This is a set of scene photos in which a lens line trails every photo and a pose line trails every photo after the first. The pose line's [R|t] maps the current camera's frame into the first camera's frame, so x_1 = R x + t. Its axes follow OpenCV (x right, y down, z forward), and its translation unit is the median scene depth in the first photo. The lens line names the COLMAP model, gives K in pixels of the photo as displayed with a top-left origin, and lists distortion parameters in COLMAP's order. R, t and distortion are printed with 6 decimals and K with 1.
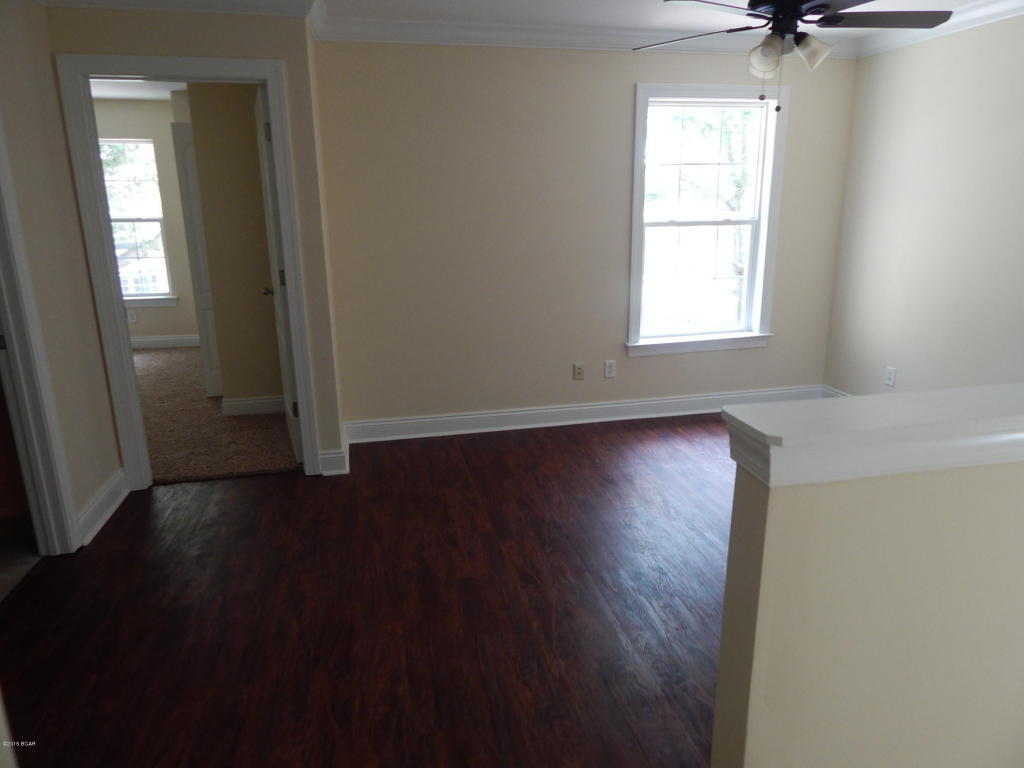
lens RADIAL K [[663.6, 0, 510.4], [0, 663.6, 376.4], [0, 0, 1]] dist [-0.000776, 0.000046]
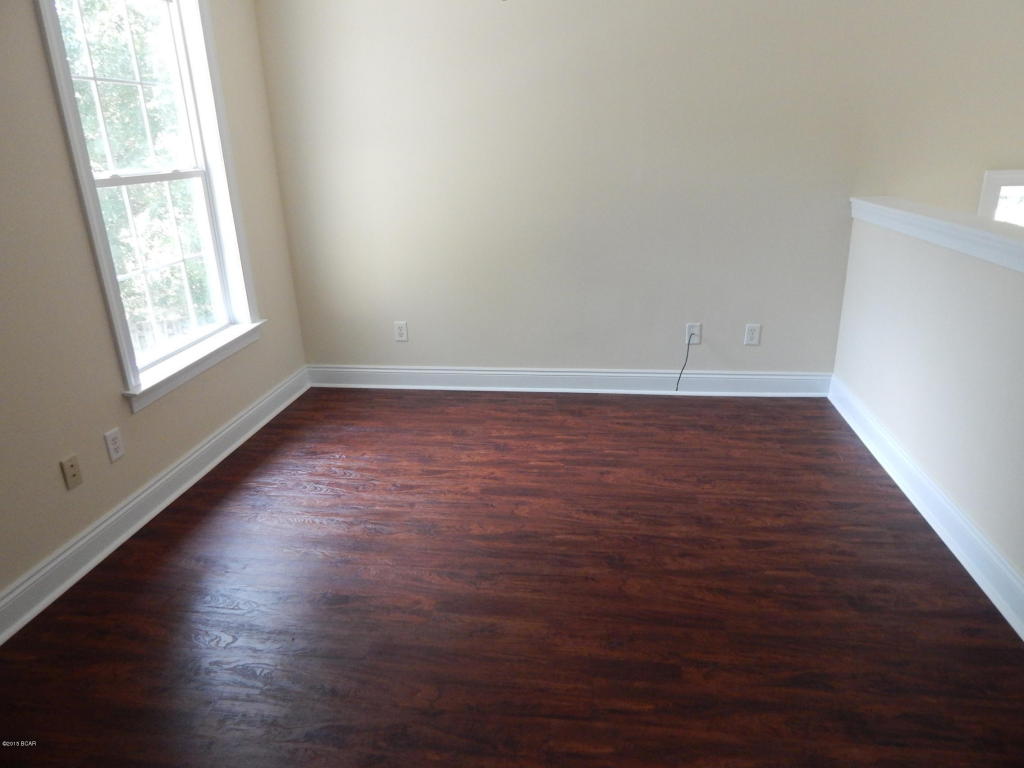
lens RADIAL K [[663.6, 0, 513.3], [0, 663.6, 392.6], [0, 0, 1]] dist [-0.000776, 0.000046]
pose [[0.317920, -0.327421, 0.889788, -0.233250], [0.261290, 0.932393, 0.249741, -0.105566], [-0.911403, 0.153095, 0.381978, 0.467120]]
